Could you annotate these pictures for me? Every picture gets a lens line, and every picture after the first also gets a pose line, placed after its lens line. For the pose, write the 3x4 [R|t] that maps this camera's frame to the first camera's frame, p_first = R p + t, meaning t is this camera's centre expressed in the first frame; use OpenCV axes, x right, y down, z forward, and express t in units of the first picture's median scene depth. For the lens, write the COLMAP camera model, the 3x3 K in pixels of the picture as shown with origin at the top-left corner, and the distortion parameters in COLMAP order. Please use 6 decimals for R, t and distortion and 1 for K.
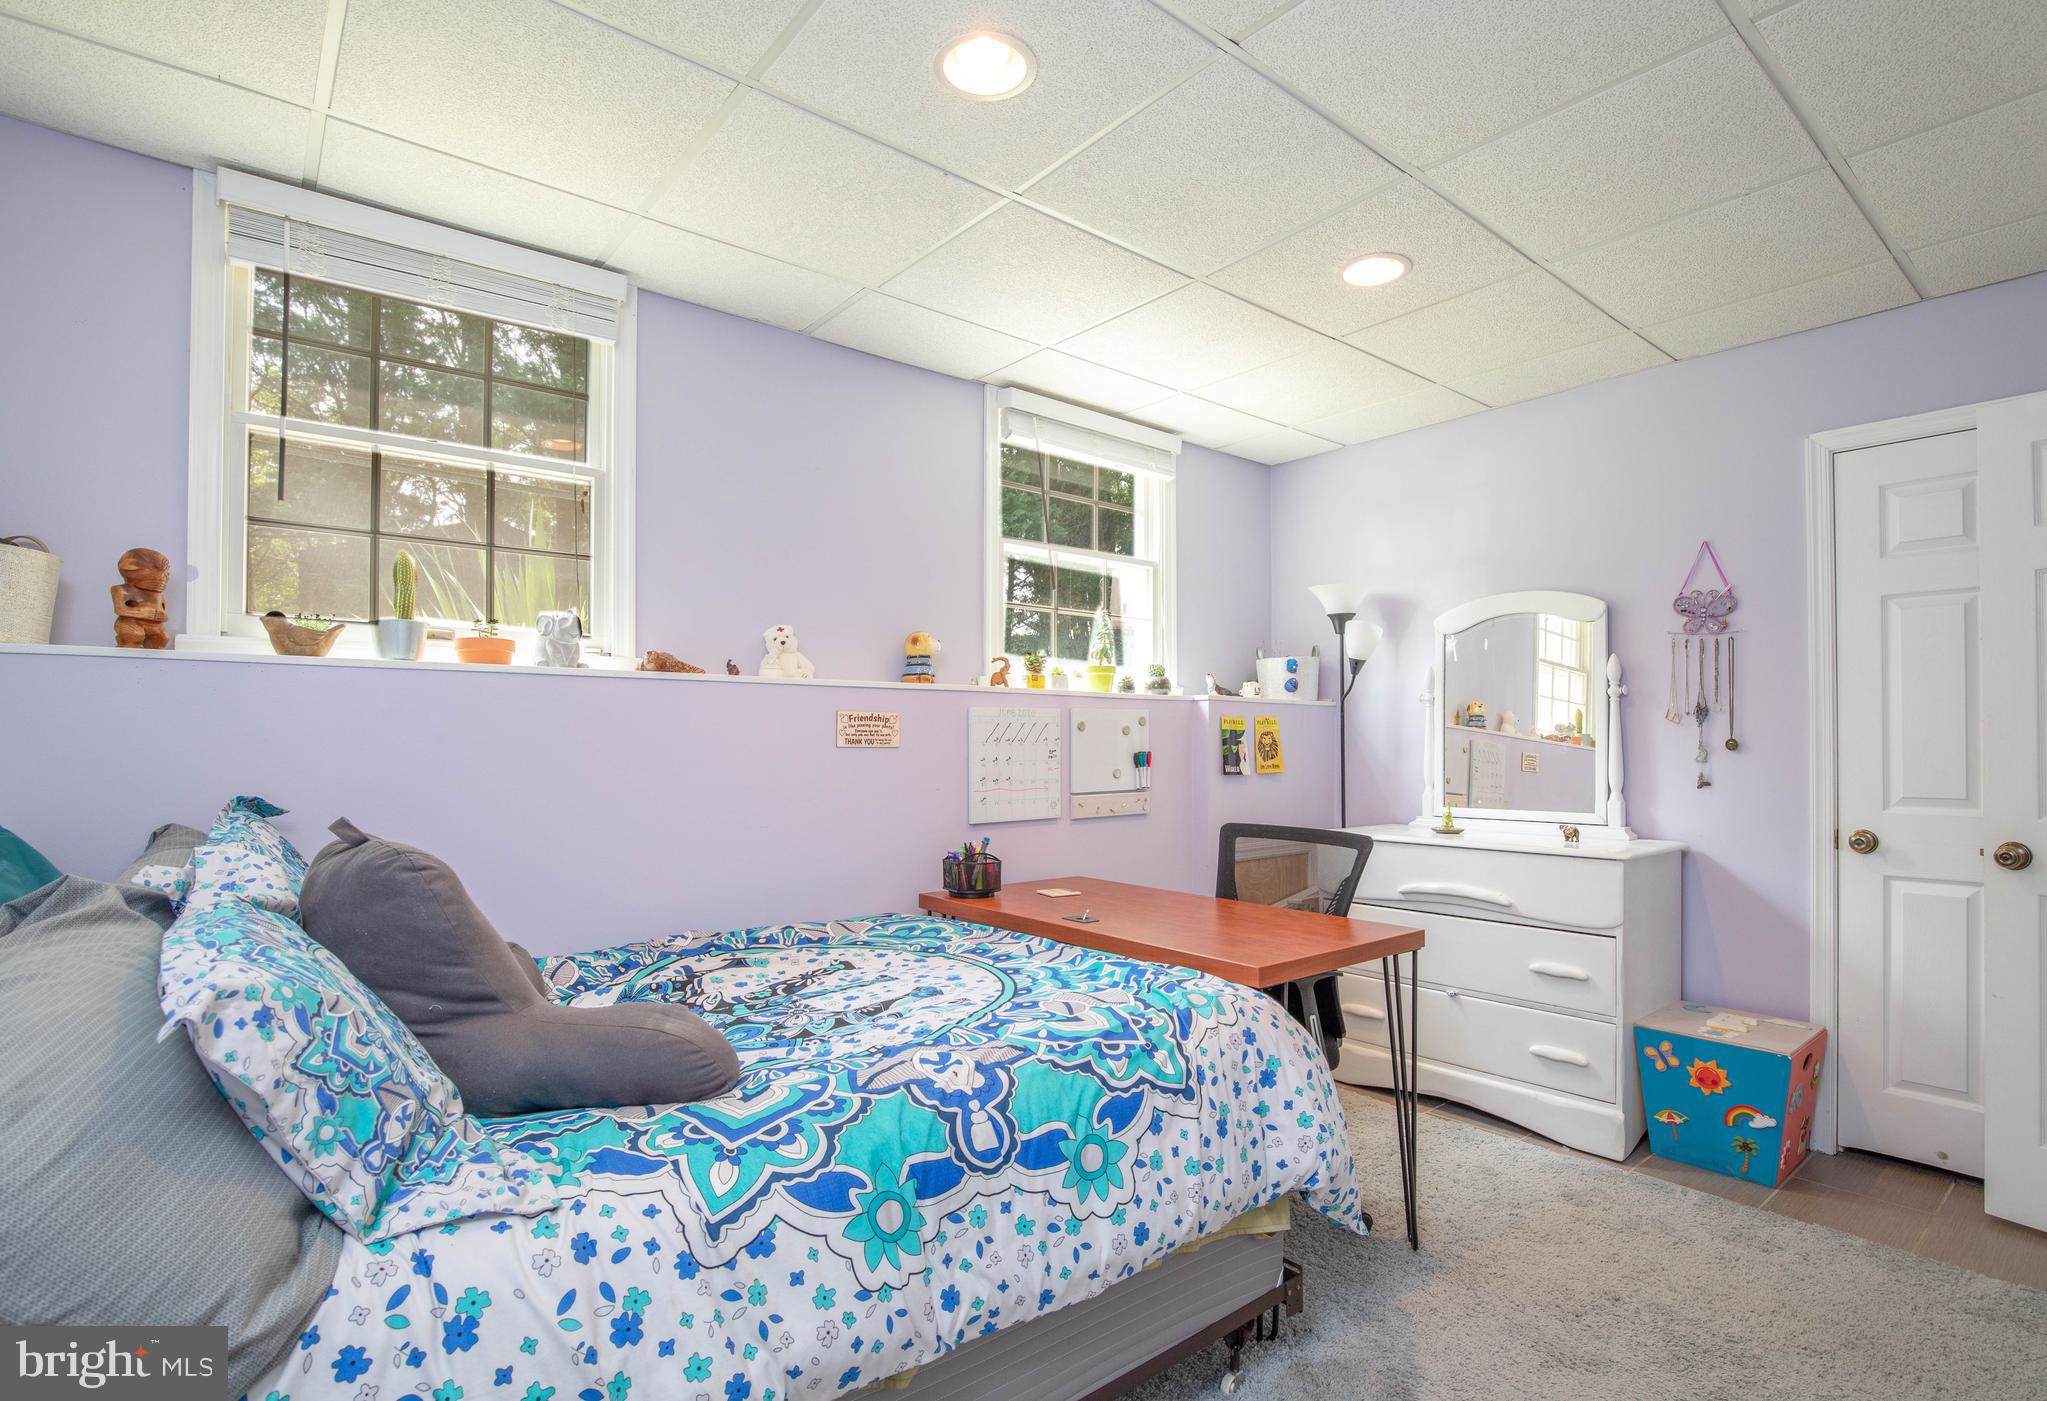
lens RADIAL K [[1005.7, 0, 1012.7], [0, 1005.7, 739.7], [0, 0, 1]] dist [-0.030008, -0.000420]
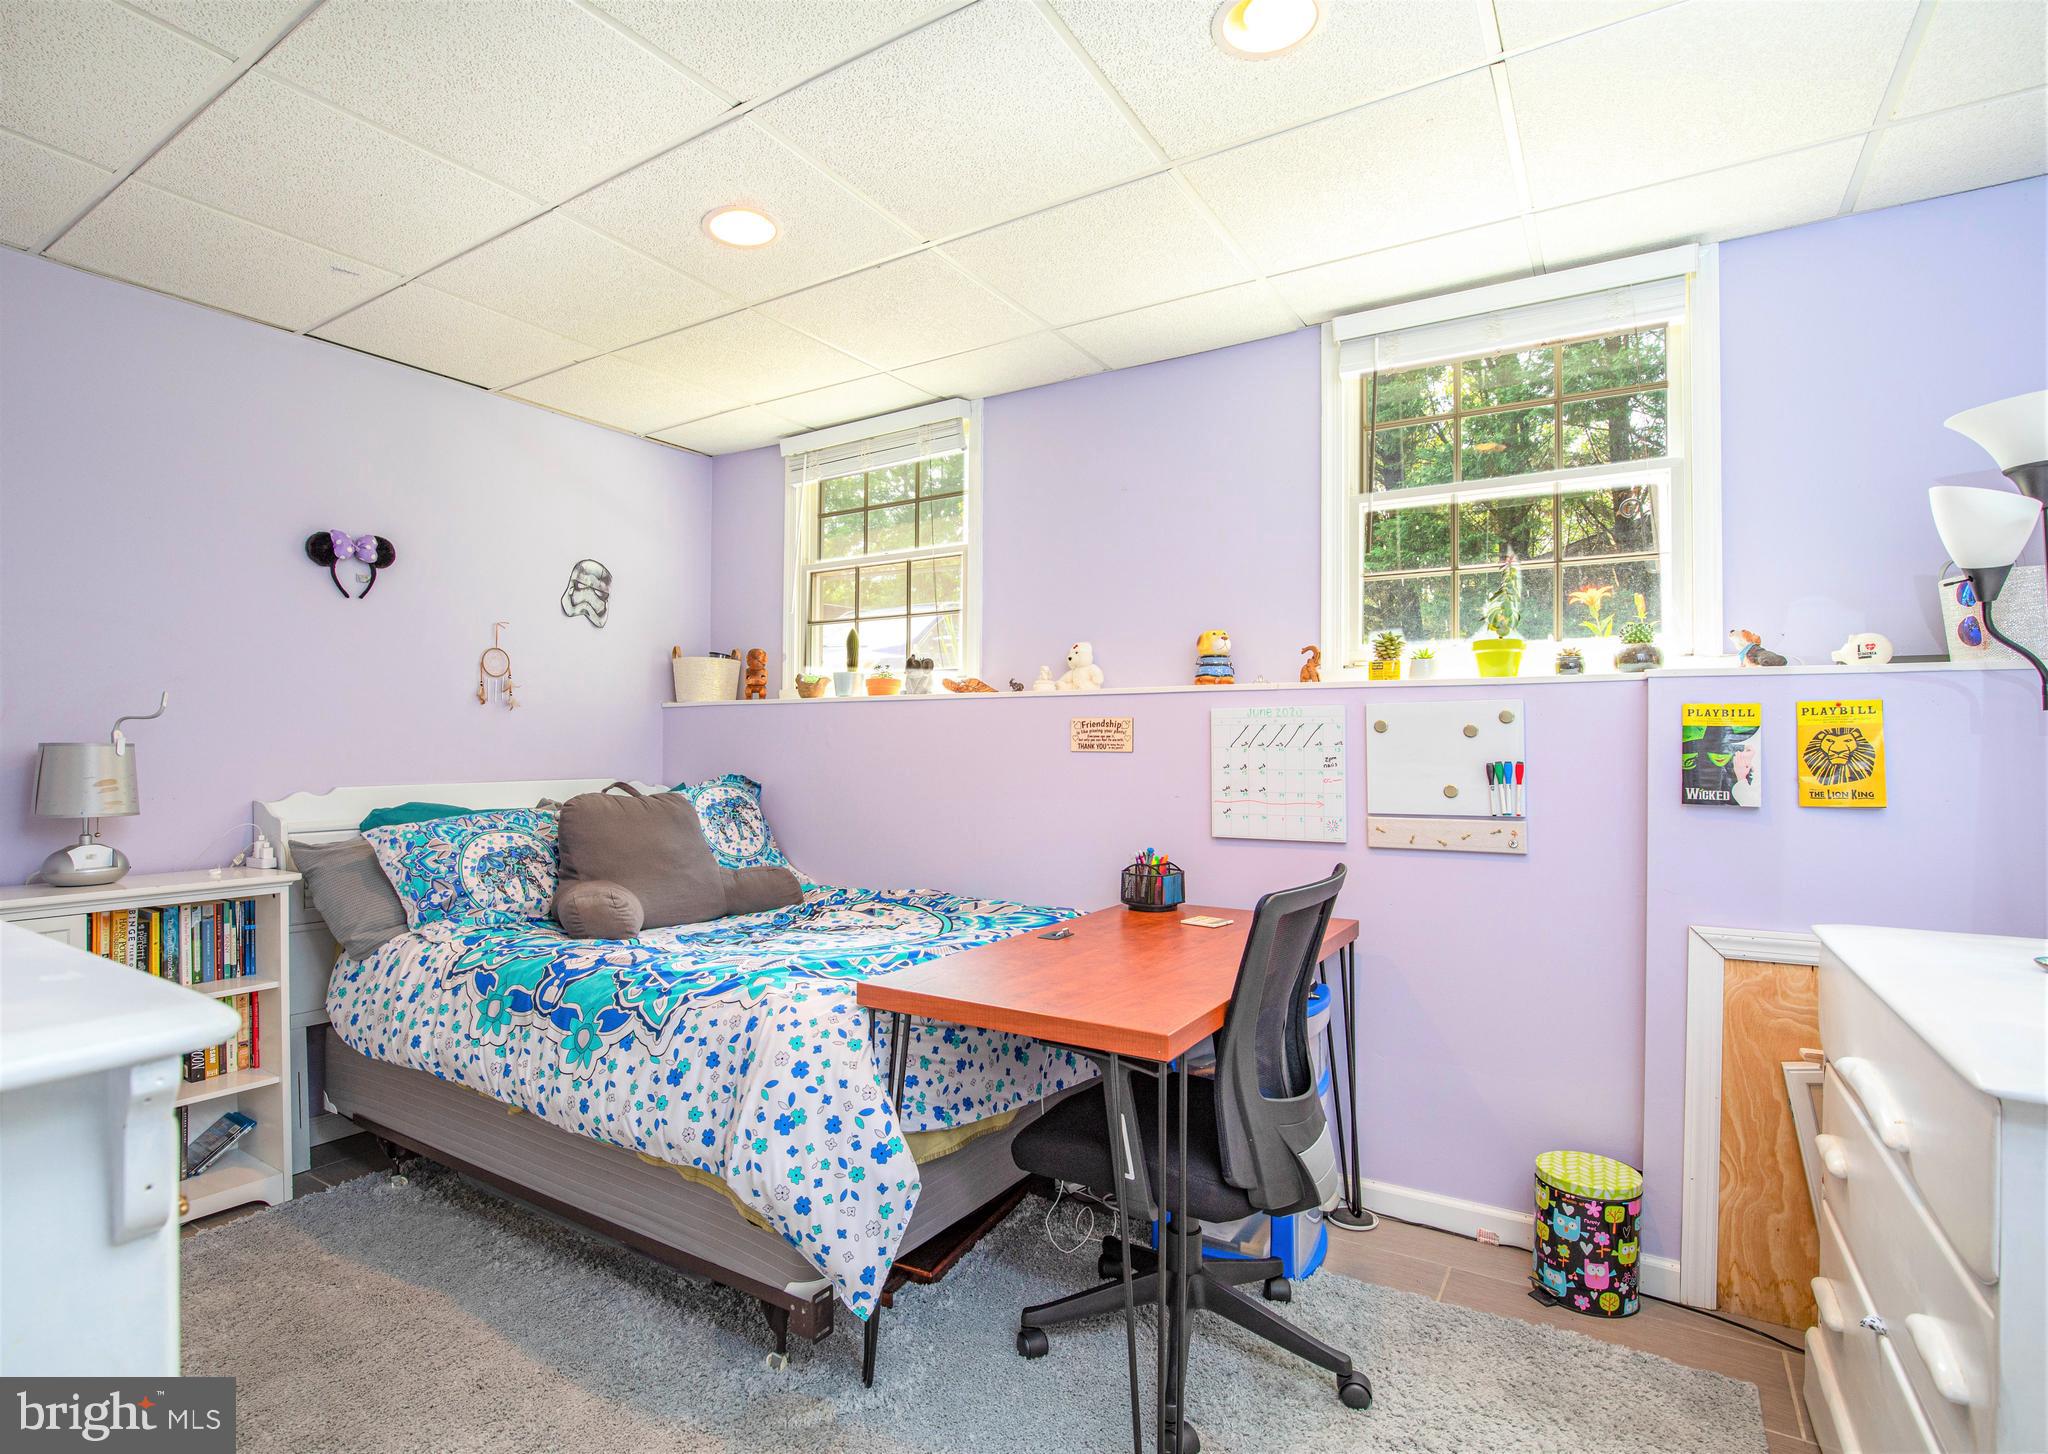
lens RADIAL K [[1007.6, 0, 1013.0], [0, 1007.6, 756.6], [0, 0, 1]] dist [-0.018913, 0.000217]
pose [[0.312271, 0.009142, -0.949949, 0.858496], [0.000803, 0.999951, 0.009887, 0.002109], [0.949993, -0.003850, 0.312248, 0.603170]]
